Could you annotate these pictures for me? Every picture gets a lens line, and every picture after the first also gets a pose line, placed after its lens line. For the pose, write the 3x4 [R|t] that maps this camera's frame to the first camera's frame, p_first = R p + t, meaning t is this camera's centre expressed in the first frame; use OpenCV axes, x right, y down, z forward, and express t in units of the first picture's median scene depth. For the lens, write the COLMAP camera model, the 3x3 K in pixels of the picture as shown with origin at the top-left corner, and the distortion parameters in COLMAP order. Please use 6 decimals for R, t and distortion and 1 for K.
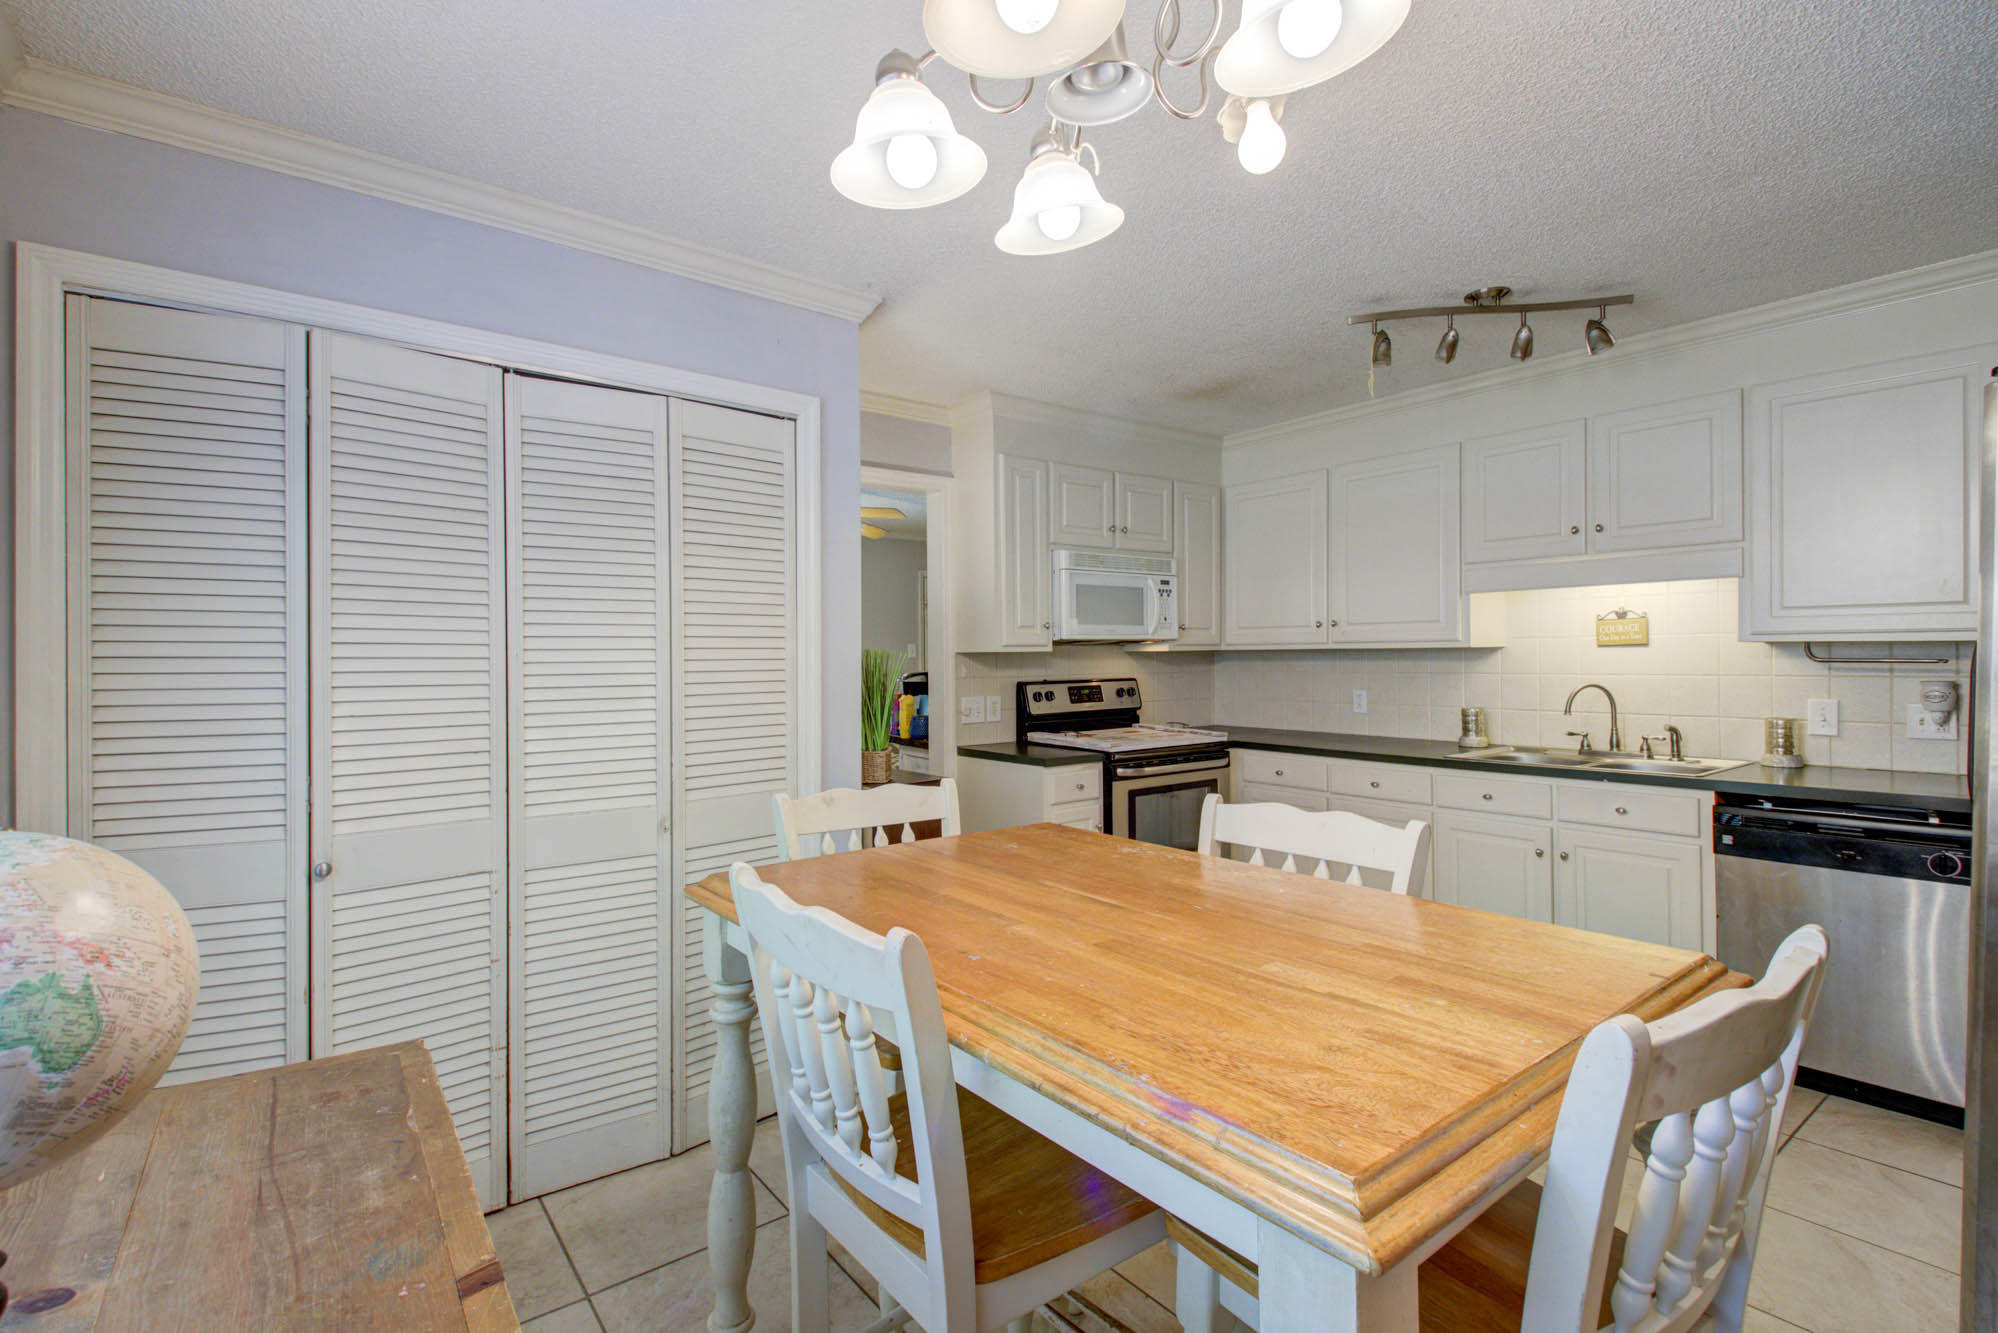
lens RADIAL K [[925.1, 0, 994.0], [0, 925.1, 661.5], [0, 0, 1]] dist [0.037174, -0.022725]
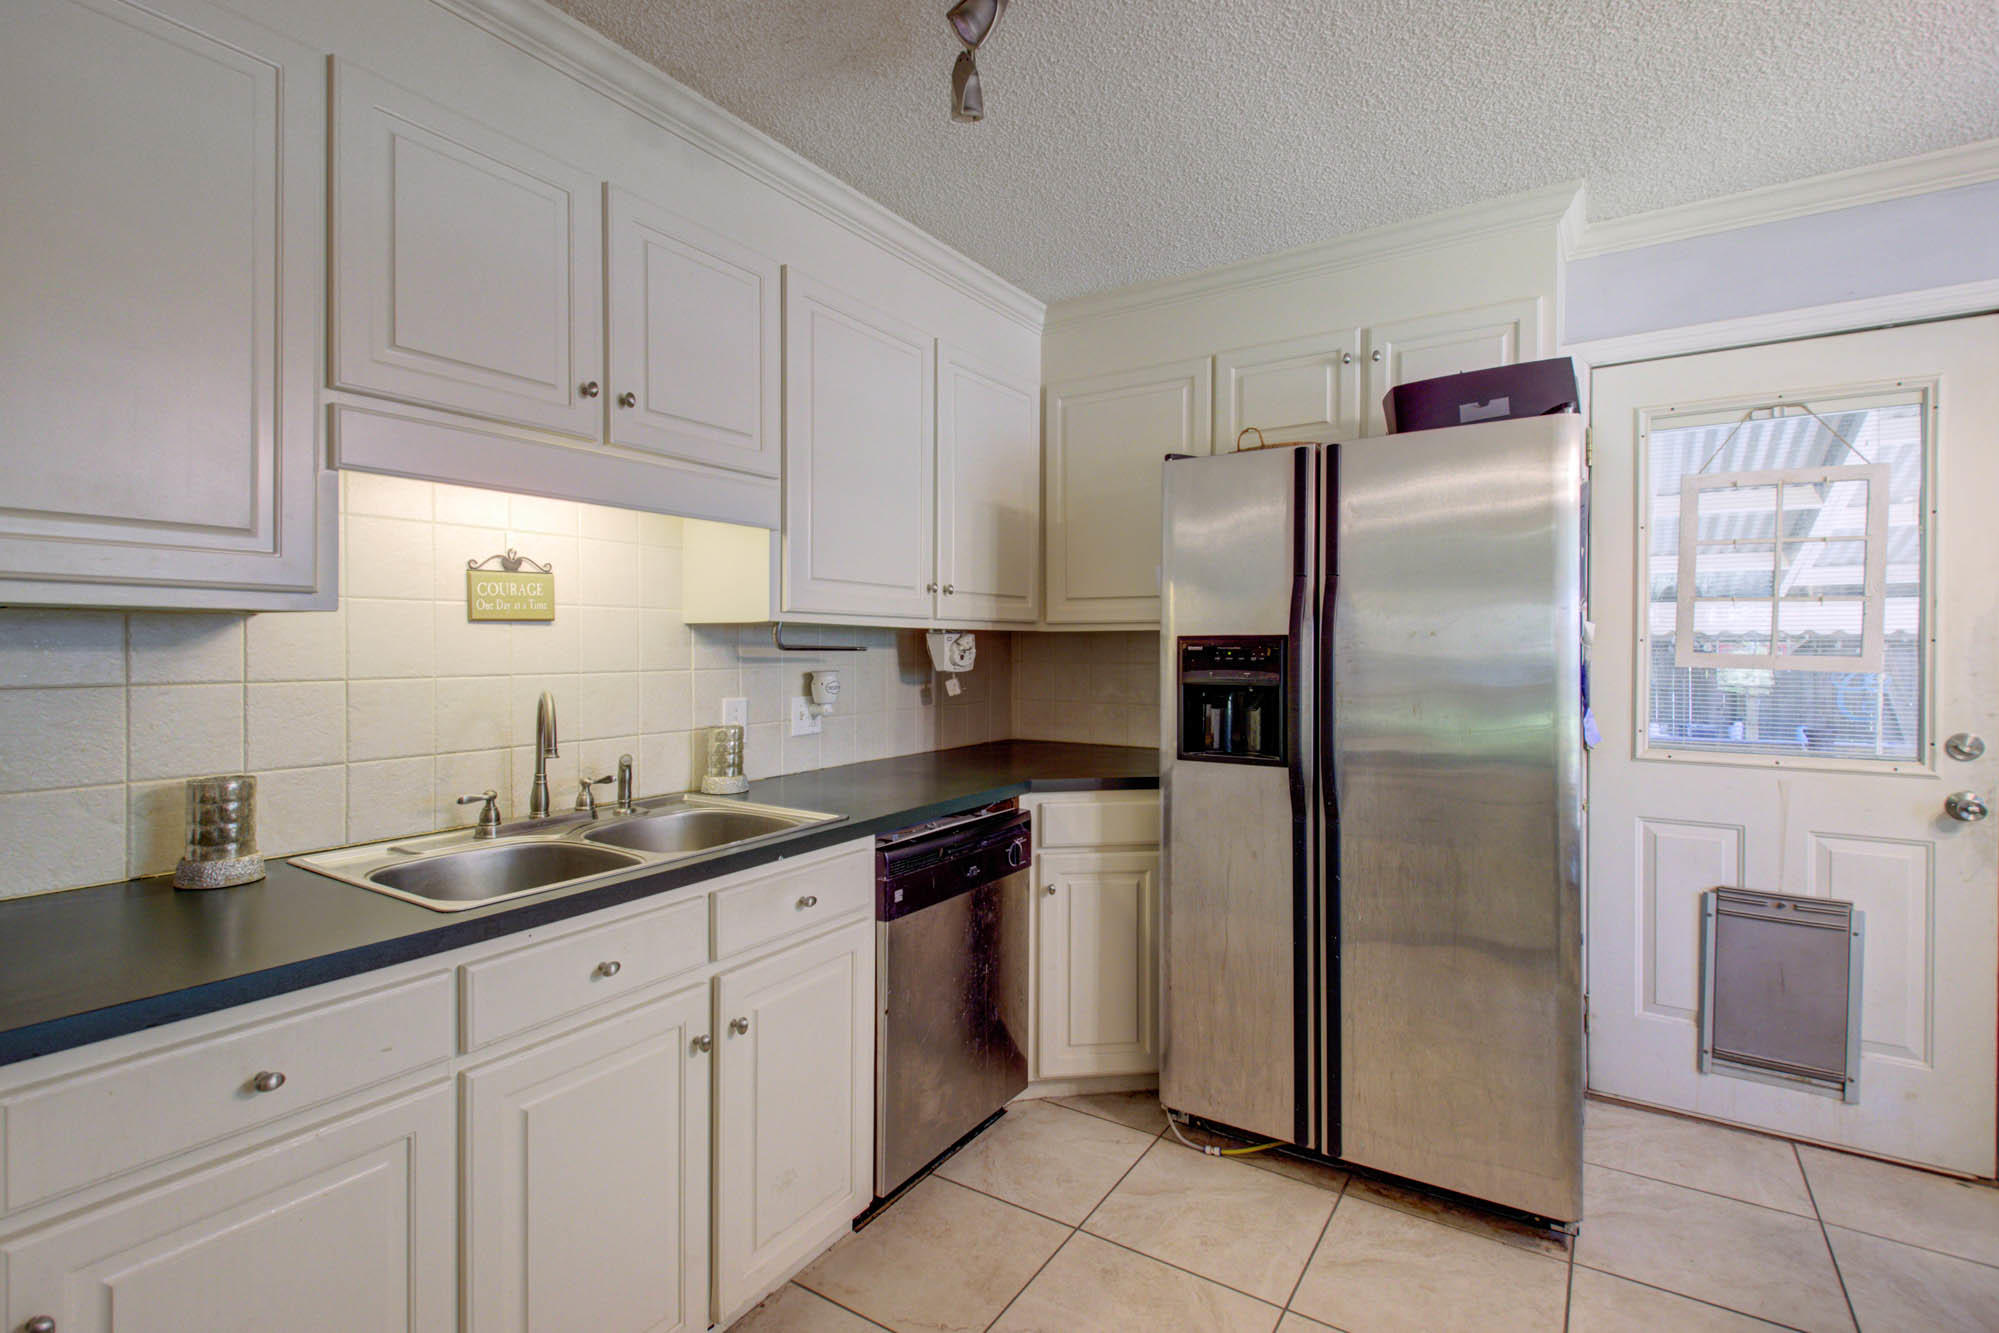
lens RADIAL K [[942.0, 0, 993.5], [0, 942.0, 655.5], [0, 0, 1]] dist [0.045224, -0.030046]
pose [[-0.336671, 0.001579, 0.941621, 0.058049], [0.008362, 0.999964, 0.001313, 0.004261], [-0.941585, 0.008316, -0.336672, 0.873793]]
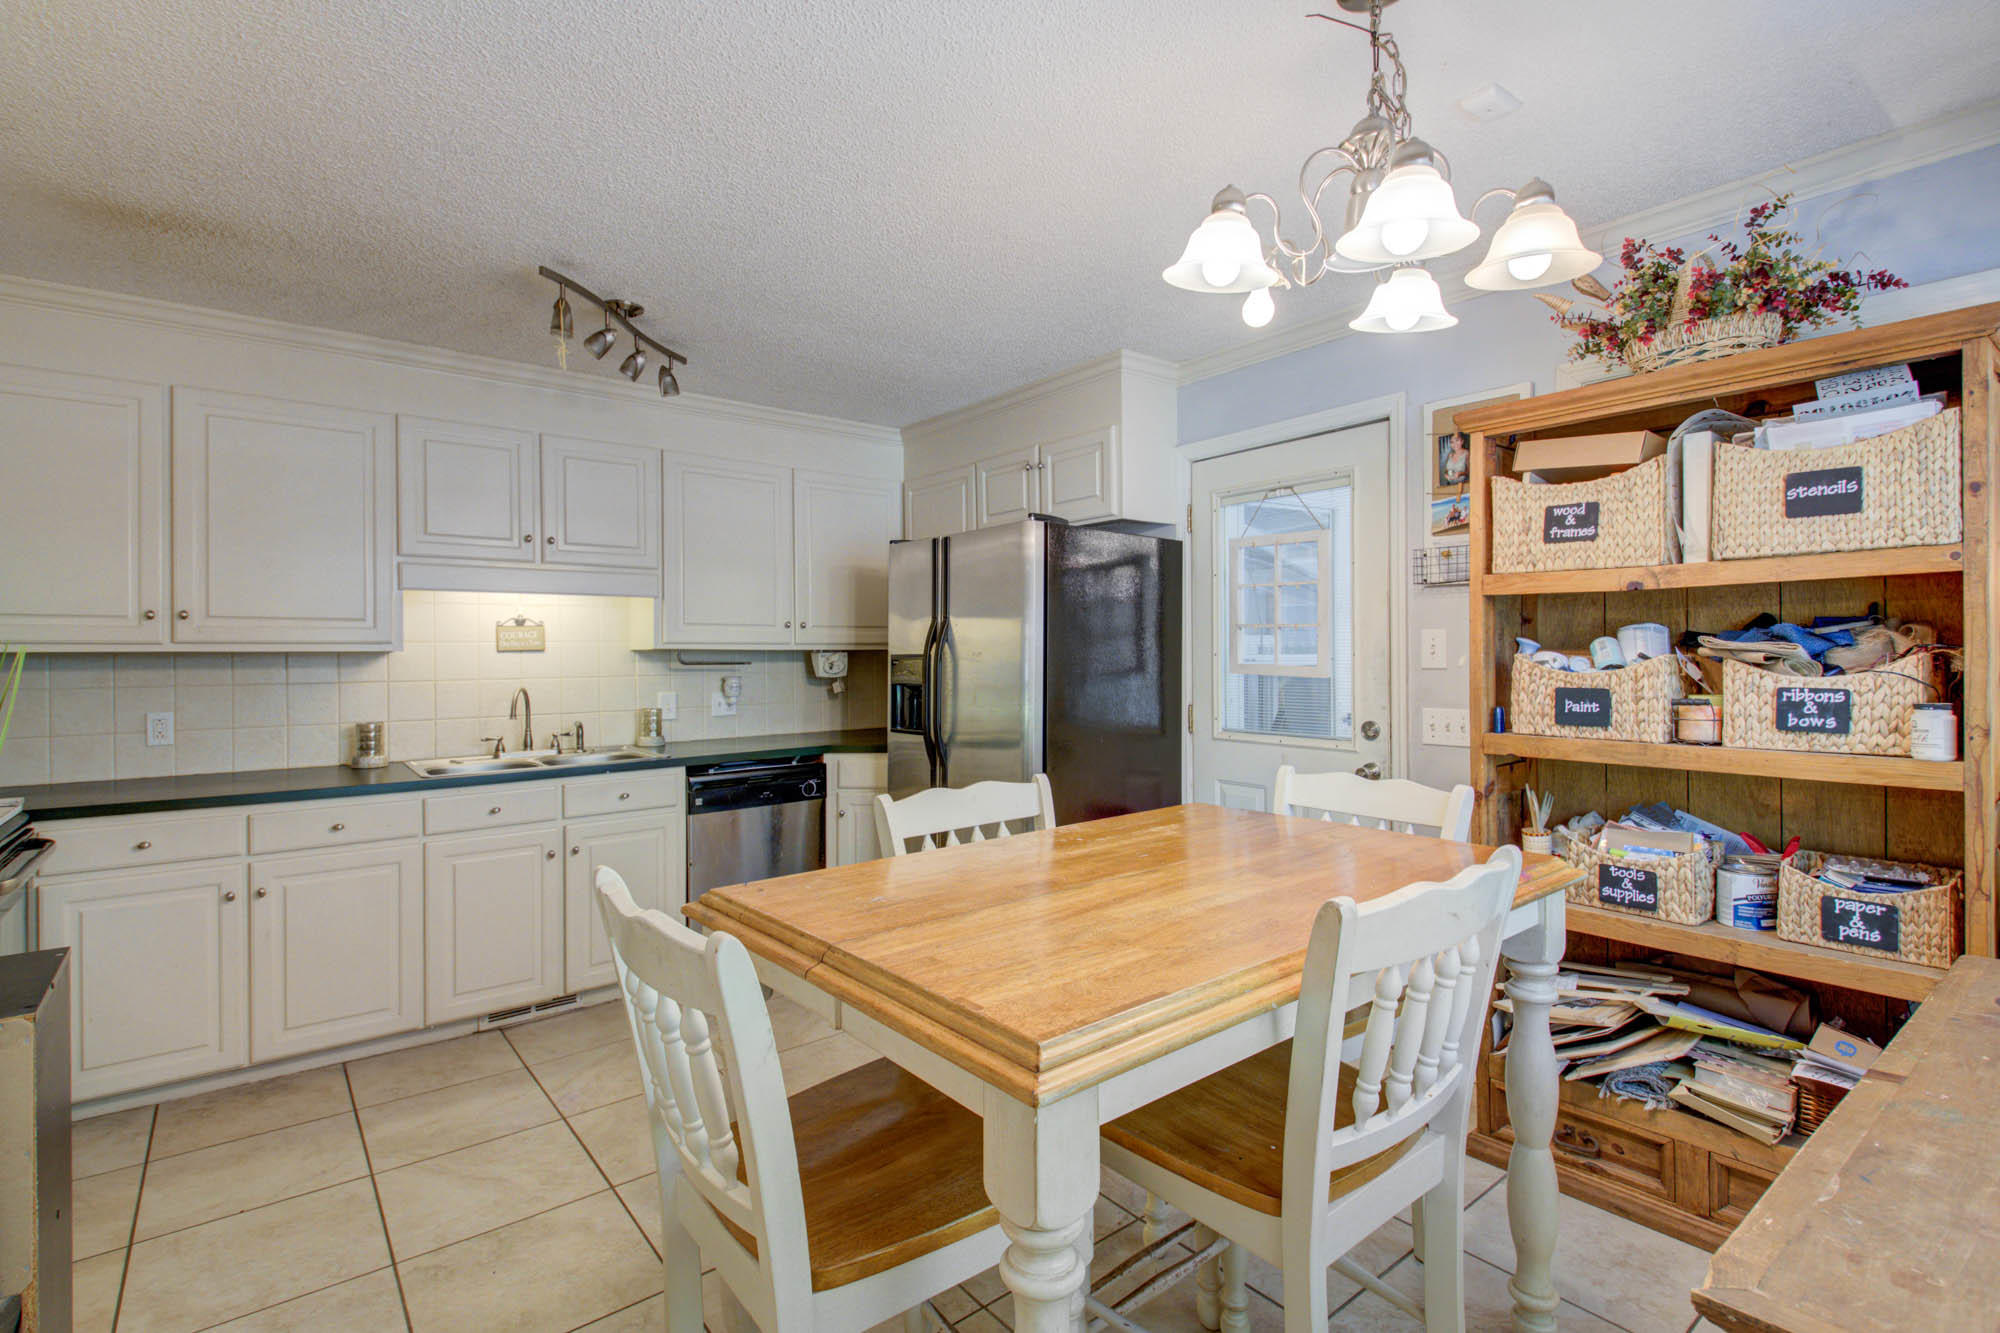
lens RADIAL K [[926.0, 0, 995.0], [0, 926.0, 661.5], [0, 0, 1]] dist [0.037174, -0.022725]
pose [[-0.023882, 0.002084, 0.999713, -0.377432], [0.013444, 0.999908, -0.001763, 0.003426], [-0.999624, 0.013398, -0.023908, 0.462418]]
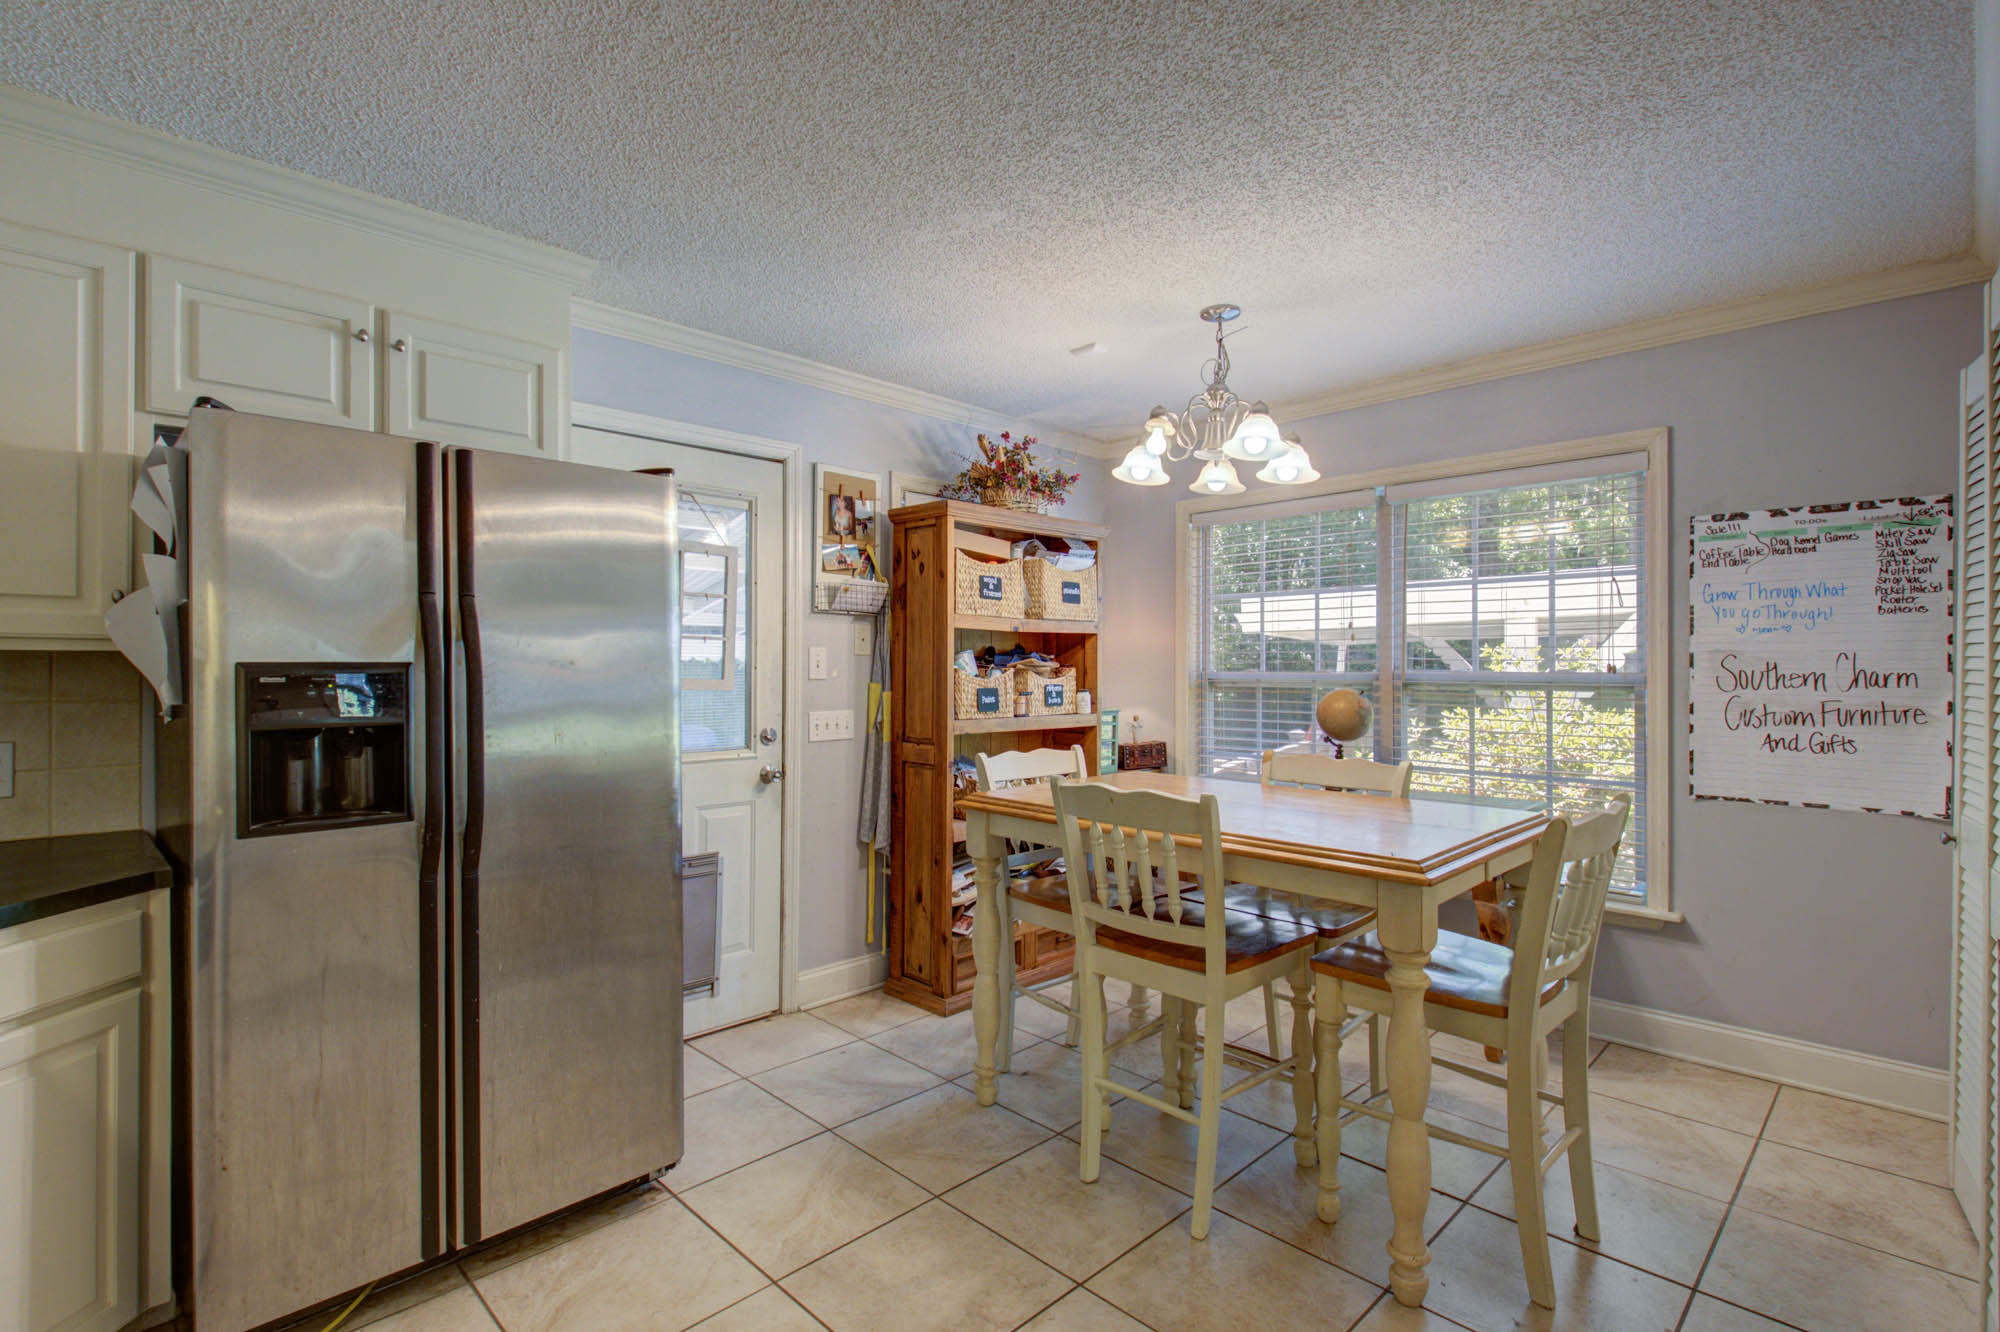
lens RADIAL K [[945.9, 0, 975.2], [0, 945.9, 668.7], [0, 0, 1]] dist [0.003545, 0.000572]
pose [[-0.990906, 0.008905, -0.134259, 0.325012], [0.007831, 0.999933, 0.008526, -0.004549], [0.134326, 0.007397, -0.990910, 1.029559]]
